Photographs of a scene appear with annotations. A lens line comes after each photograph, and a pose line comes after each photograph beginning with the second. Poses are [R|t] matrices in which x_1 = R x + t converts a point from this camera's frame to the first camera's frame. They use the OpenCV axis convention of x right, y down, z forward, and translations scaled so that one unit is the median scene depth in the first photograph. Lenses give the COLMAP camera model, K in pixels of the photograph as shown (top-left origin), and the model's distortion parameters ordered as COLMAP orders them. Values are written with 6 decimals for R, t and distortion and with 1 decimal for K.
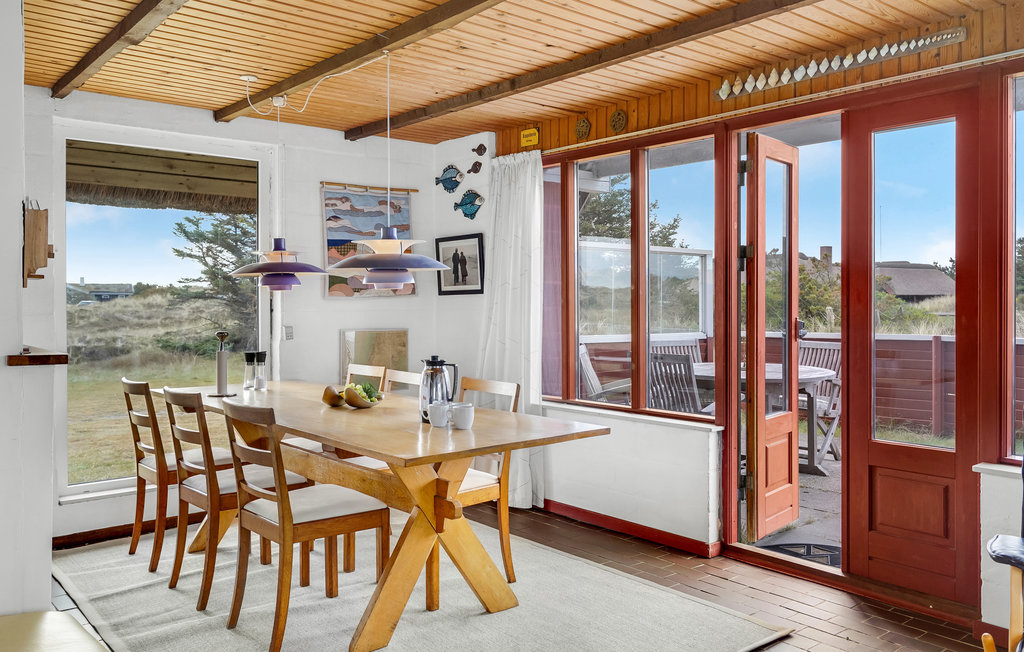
lens RADIAL K [[793.6, 0, 512.2], [0, 793.6, 297.2], [0, 0, 1]] dist [0.015296, -0.008437]
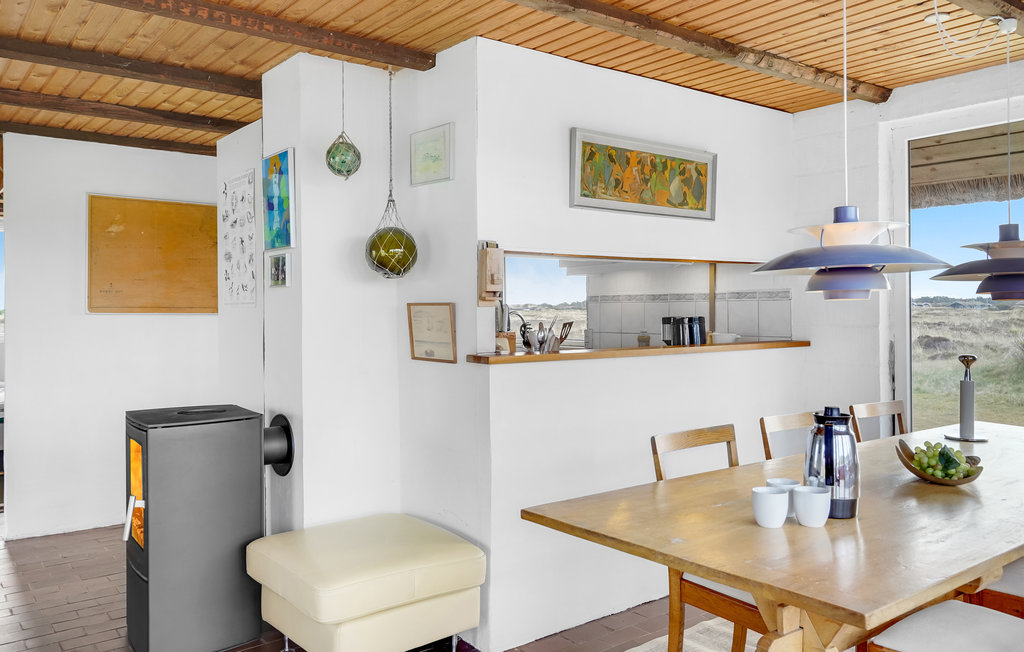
lens RADIAL K [[793.6, 0, 508.0], [0, 793.6, 303.5], [0, 0, 1]] dist [0.015296, -0.008437]
pose [[-0.028703, -0.007243, -0.999562, 0.324578], [0.009228, 0.999929, -0.007511, -0.003765], [0.999545, -0.009440, -0.028634, 0.462475]]
